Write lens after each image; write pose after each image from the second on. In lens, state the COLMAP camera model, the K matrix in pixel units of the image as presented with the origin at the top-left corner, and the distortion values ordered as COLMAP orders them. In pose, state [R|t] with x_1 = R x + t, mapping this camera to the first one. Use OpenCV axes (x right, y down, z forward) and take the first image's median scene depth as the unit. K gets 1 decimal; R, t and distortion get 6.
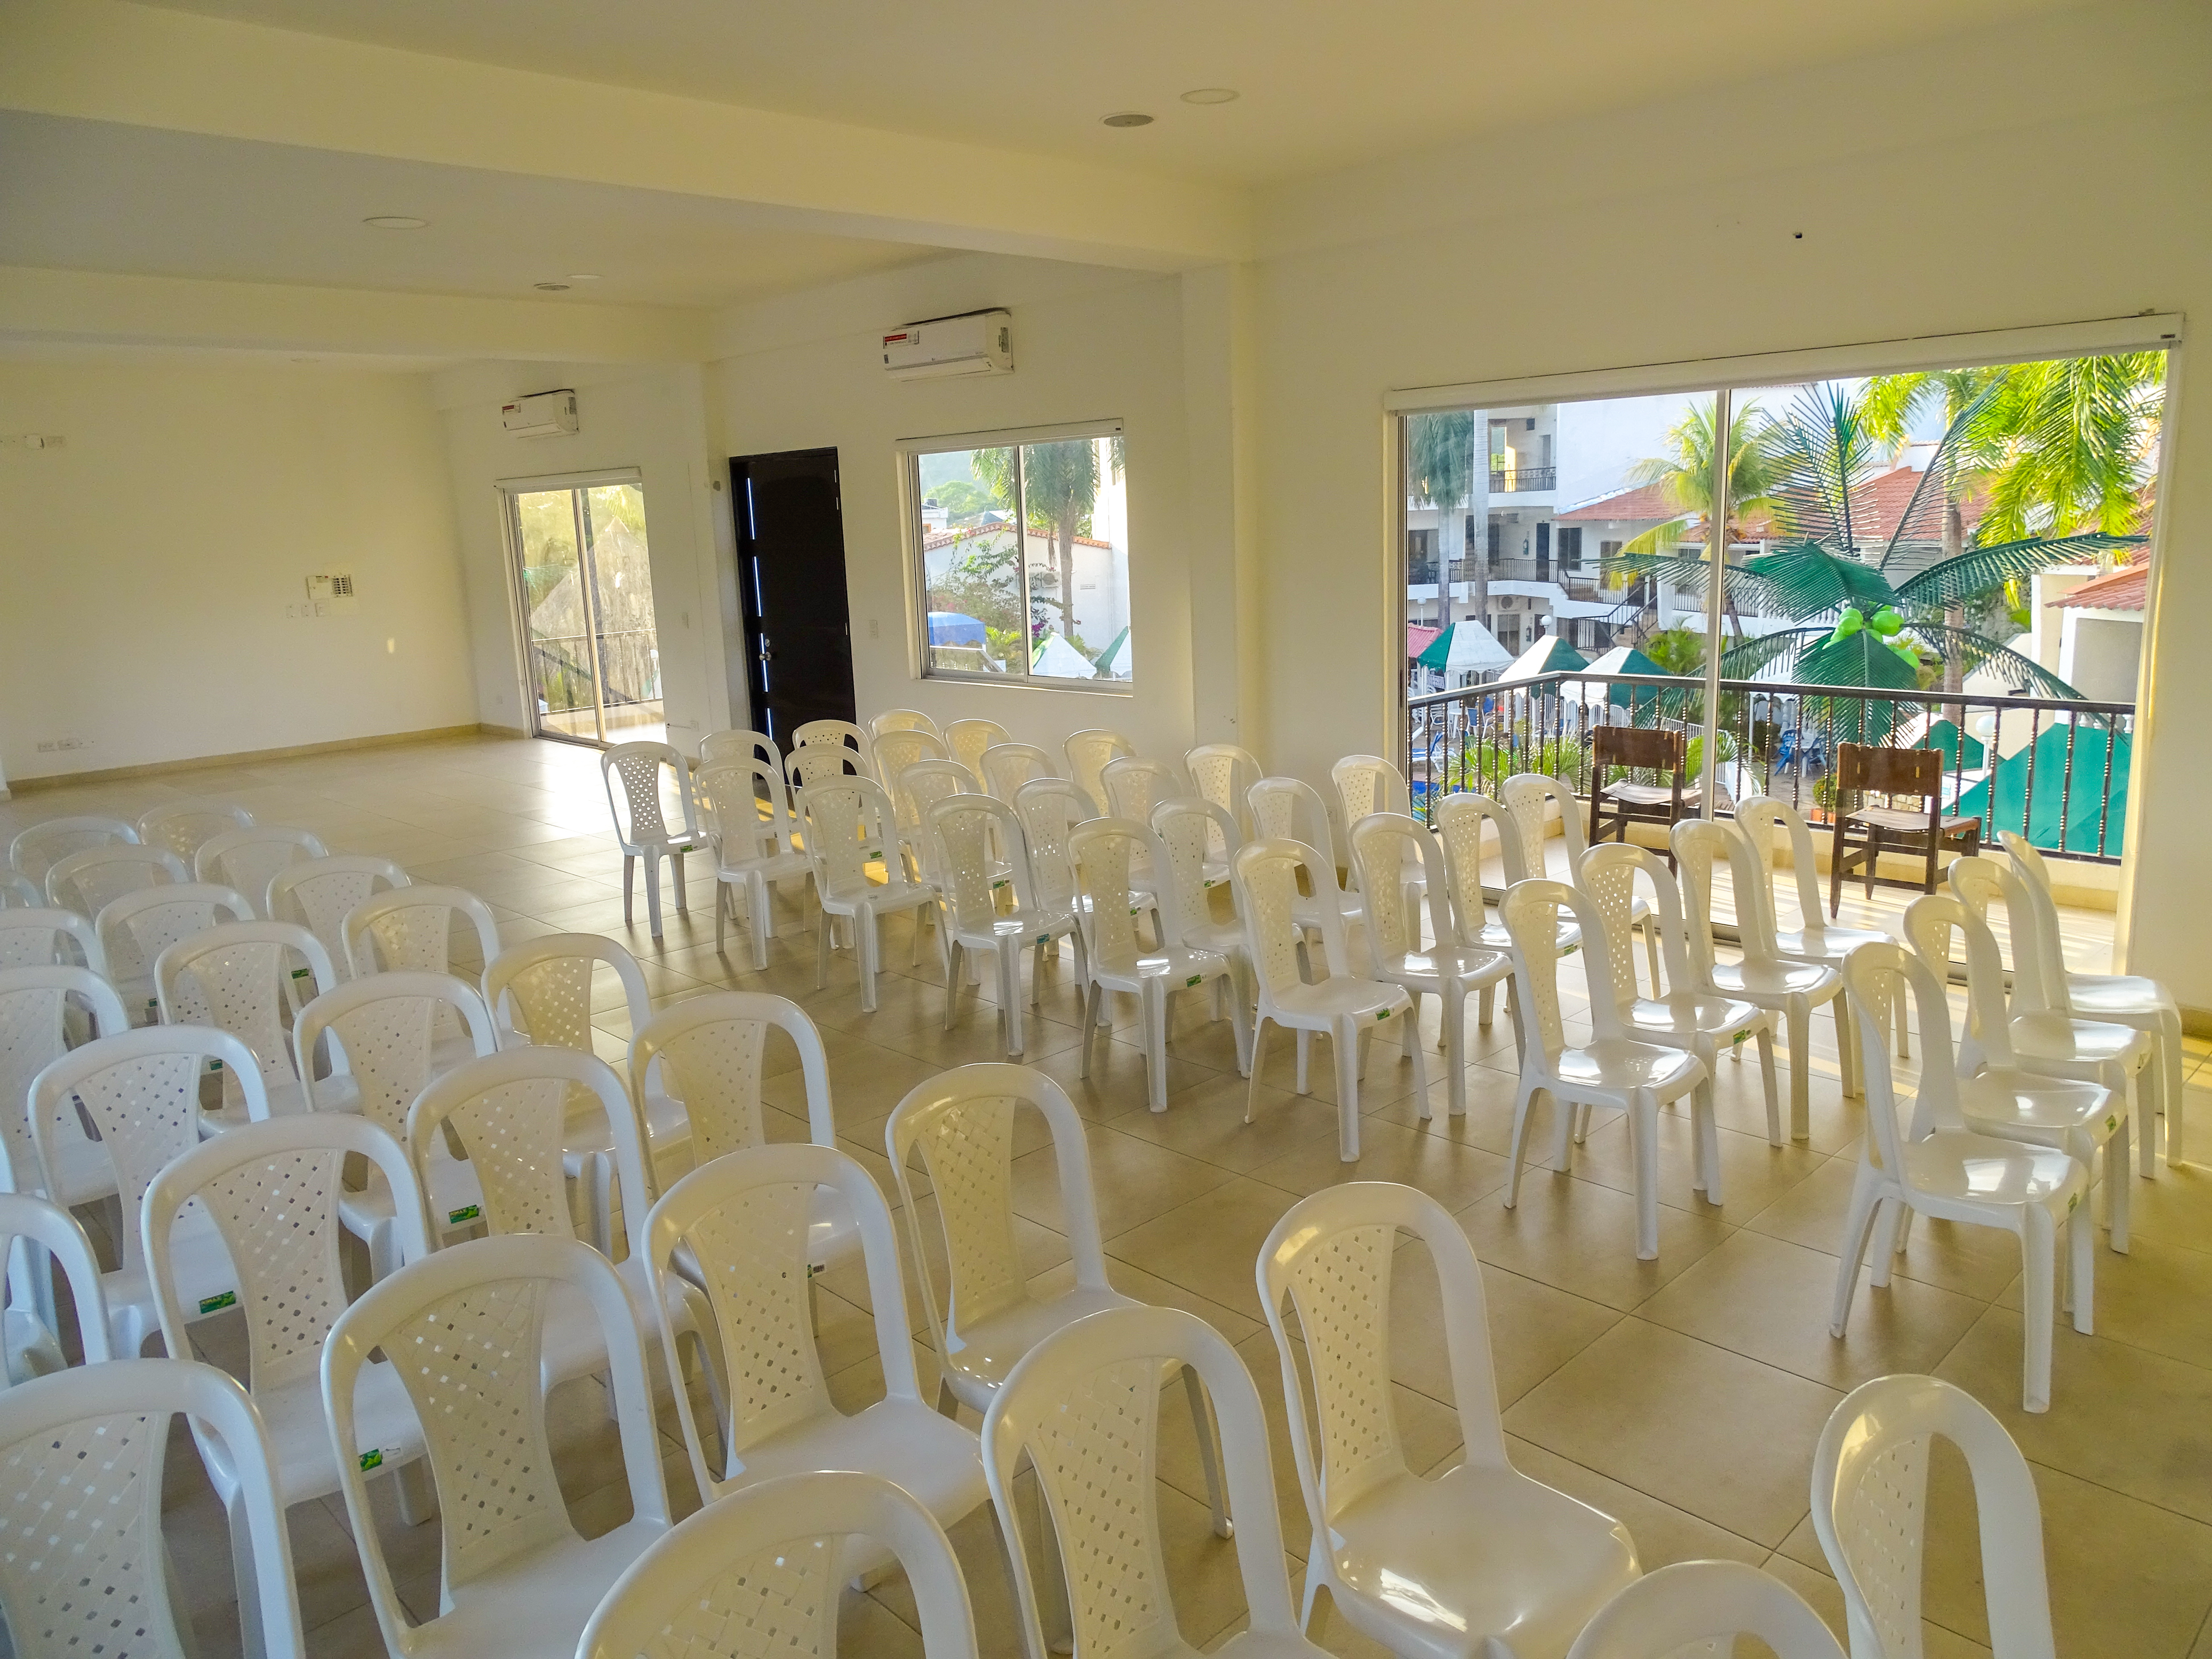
lens RADIAL K [[1575.3, 0, 1106.0], [0, 1575.3, 829.5], [0, 0, 1]] dist [-0.001805, -0.006133]
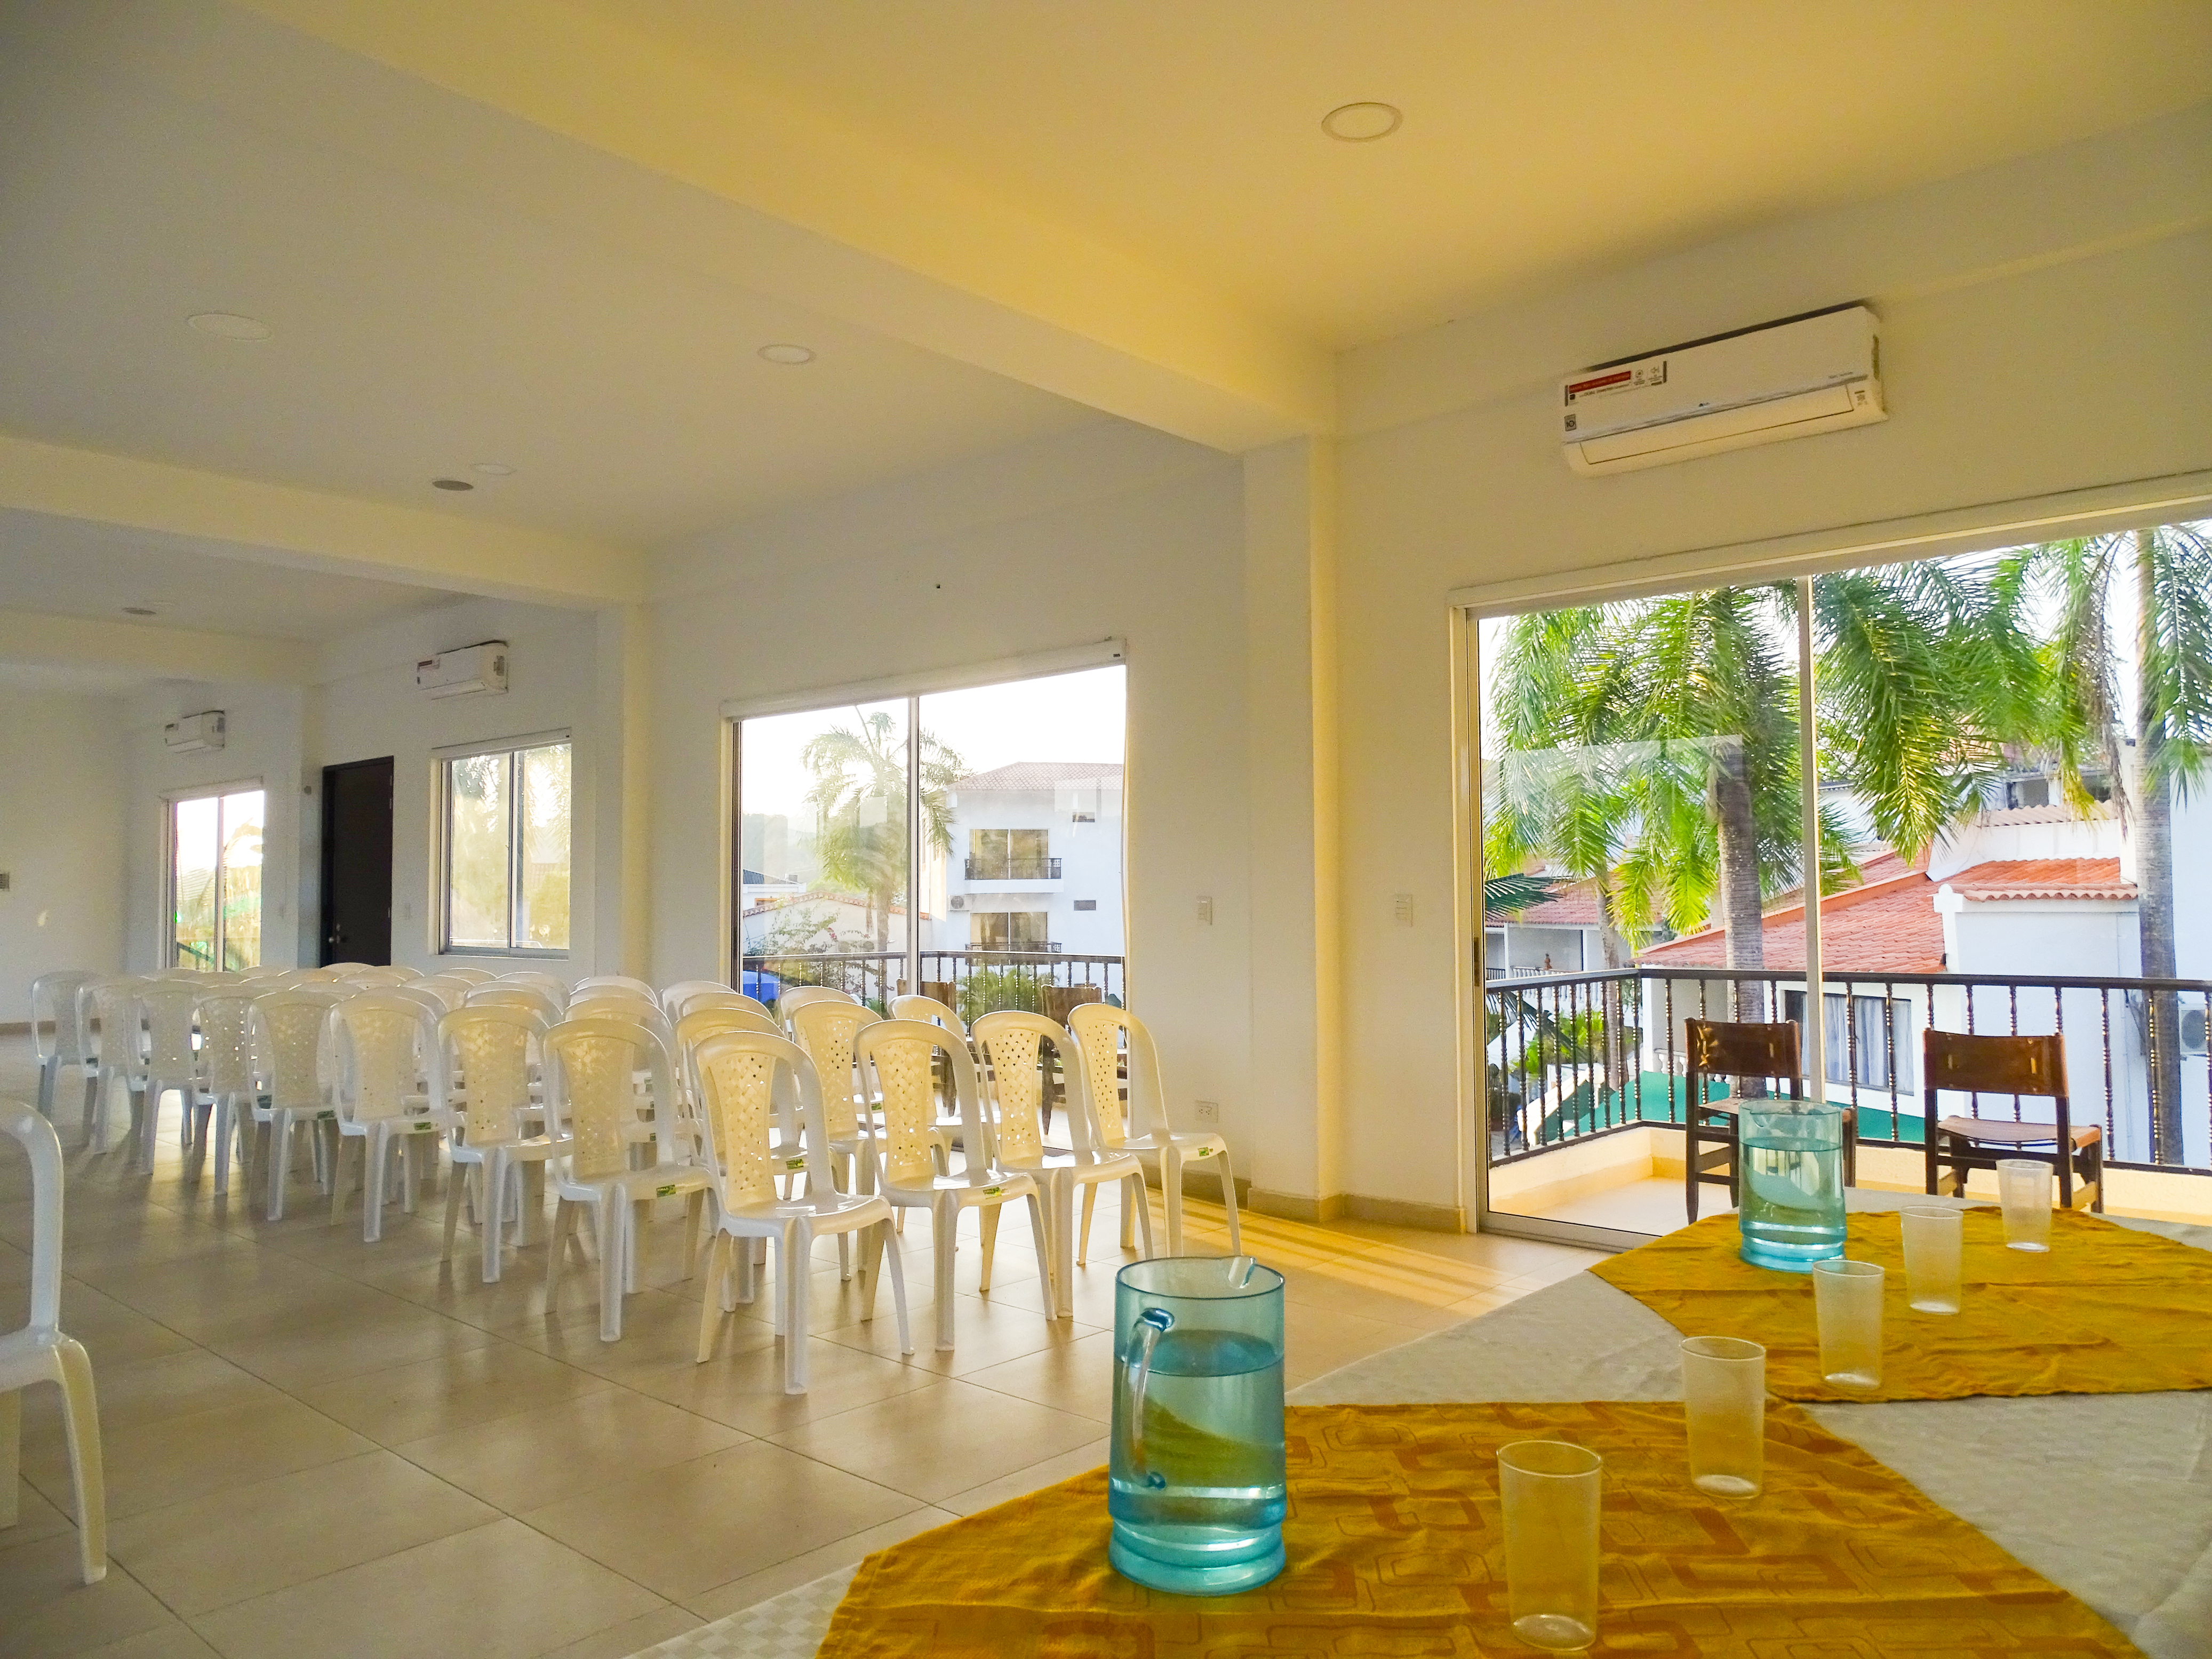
lens RADIAL K [[1600.9, 0, 1106.0], [0, 1600.9, 829.5], [0, 0, 1]] dist [0.000216, 0.001097]
pose [[0.998360, 0.034938, 0.045354, 0.299145], [-0.022718, 0.968923, -0.246316, 0.087343], [-0.052551, 0.244882, 0.968128, -0.153895]]
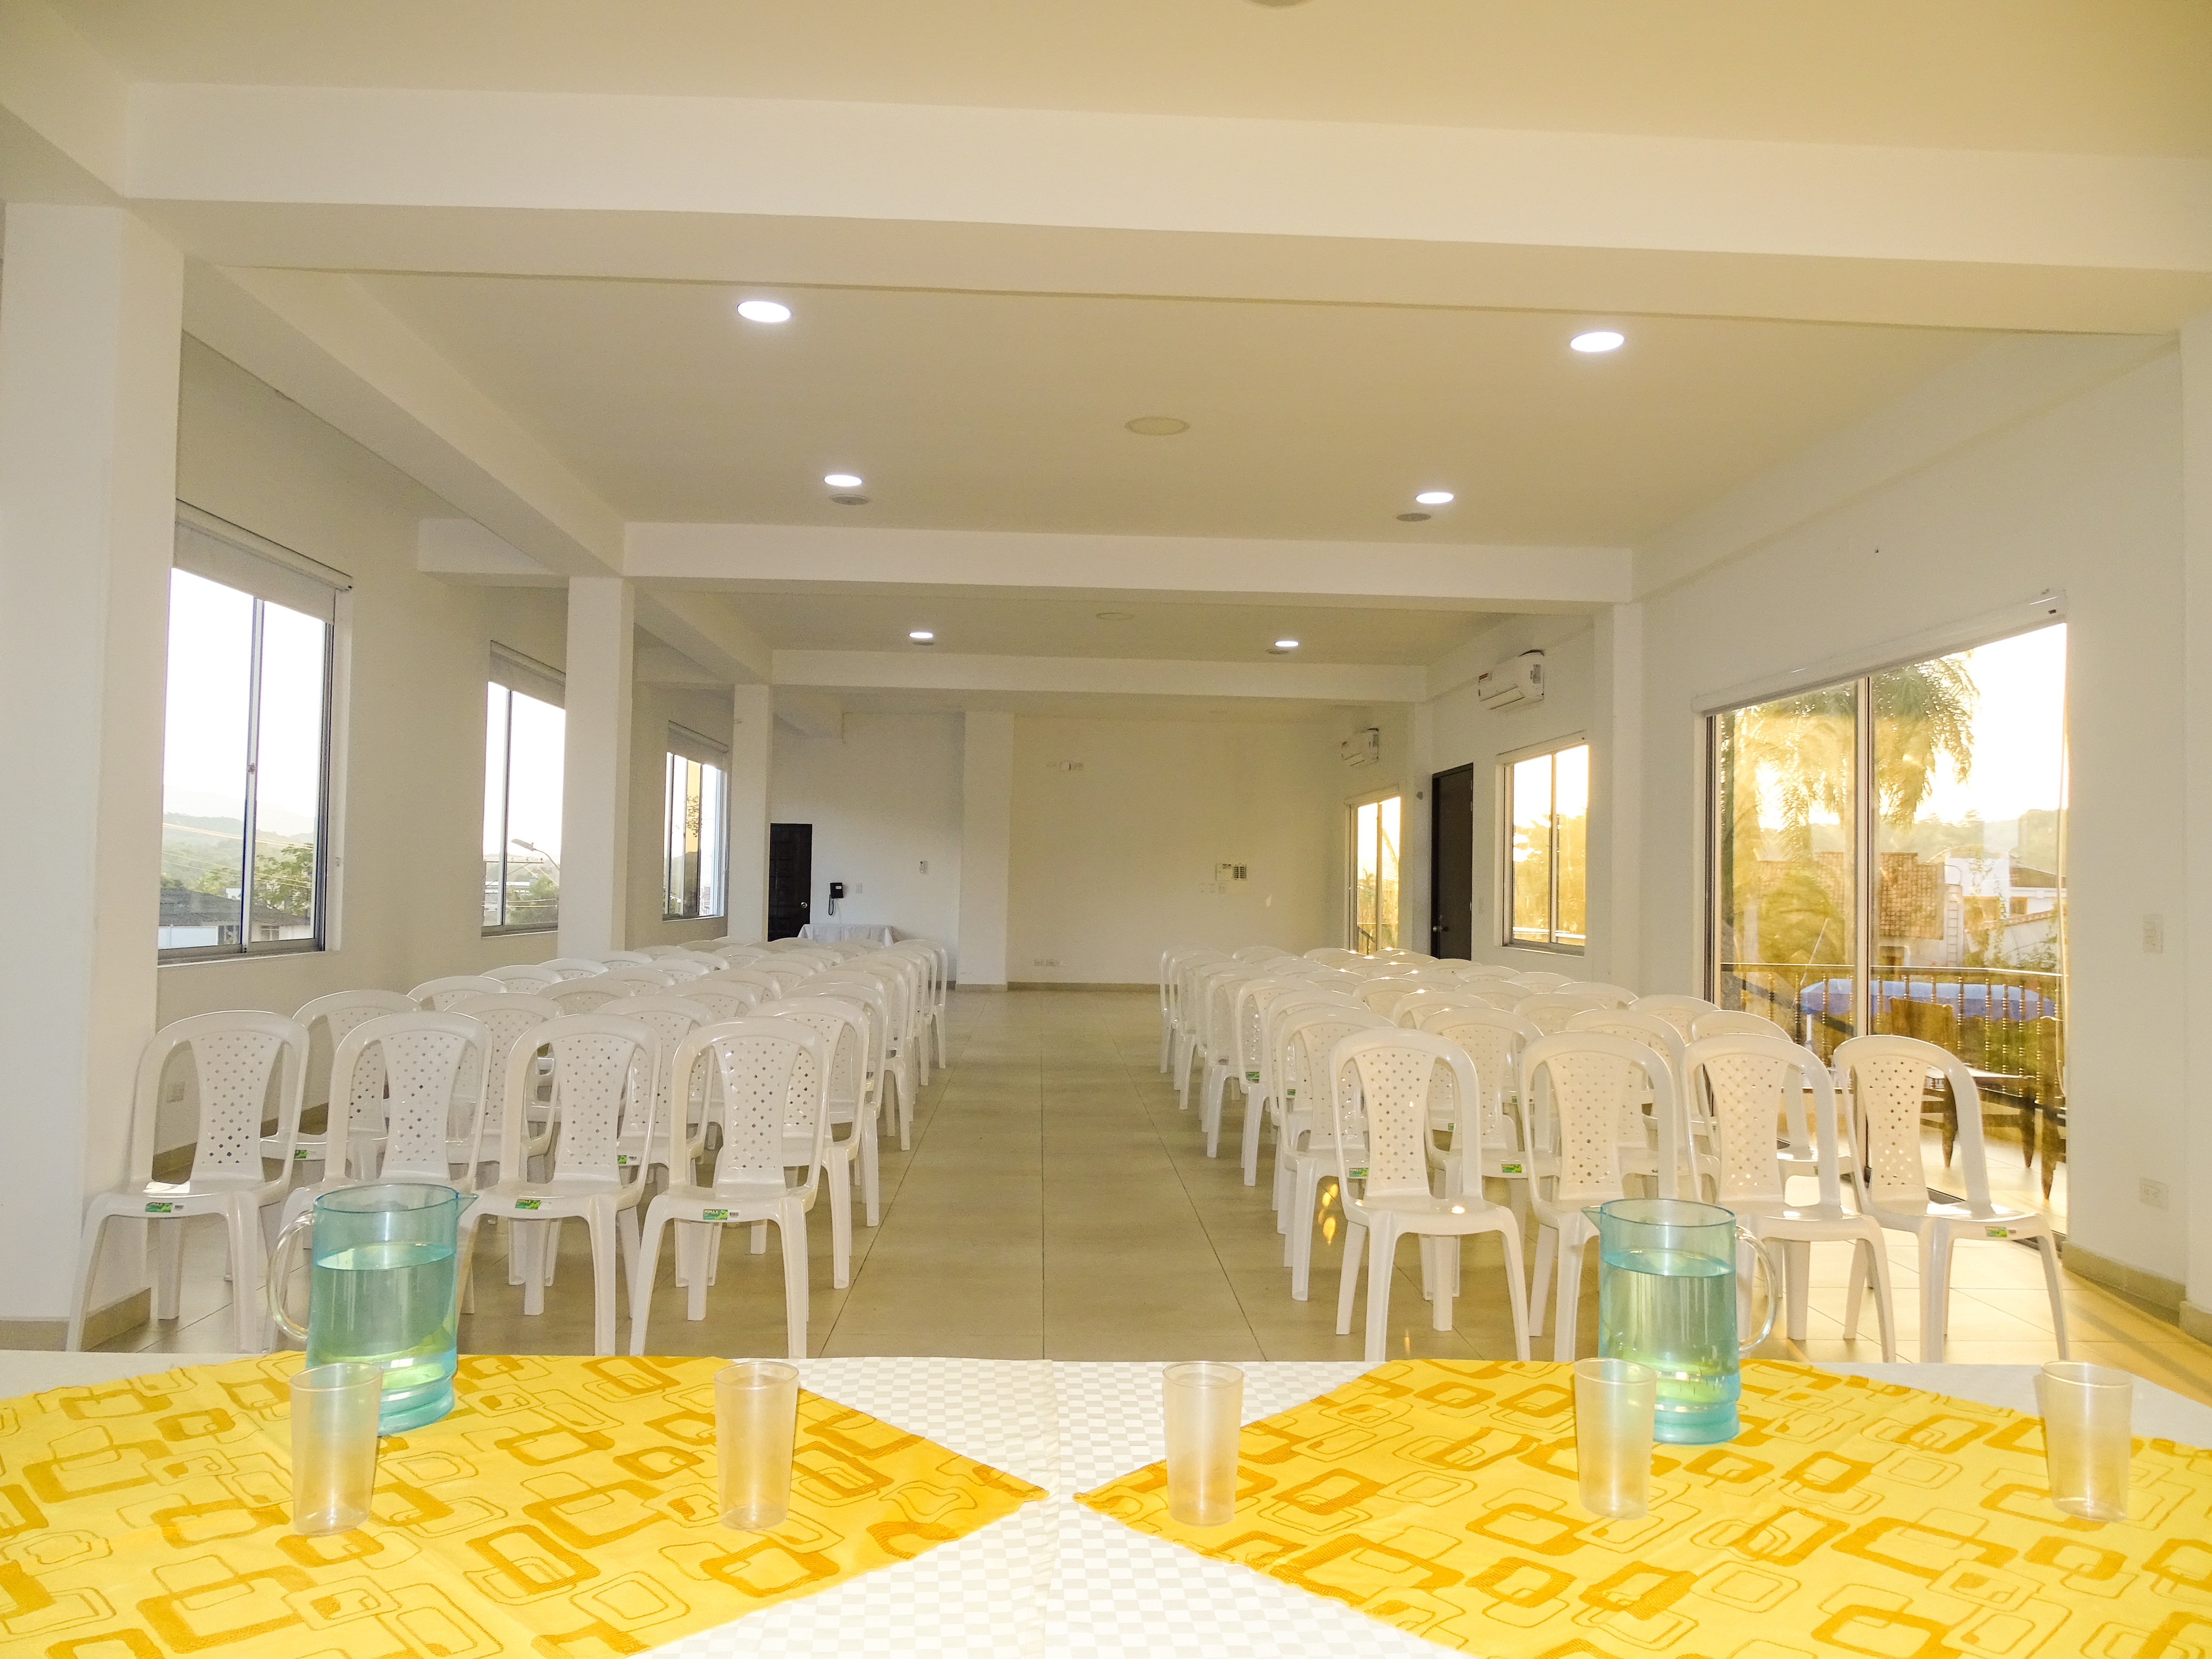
lens RADIAL K [[1575.3, 0, 1106.0], [0, 1575.3, 829.5], [0, 0, 1]] dist [-0.001805, -0.006133]
pose [[0.742583, 0.028373, -0.669152, 0.454860], [-0.181637, 0.970191, -0.160431, 0.065104], [0.644654, 0.240676, 0.725601, -0.093886]]
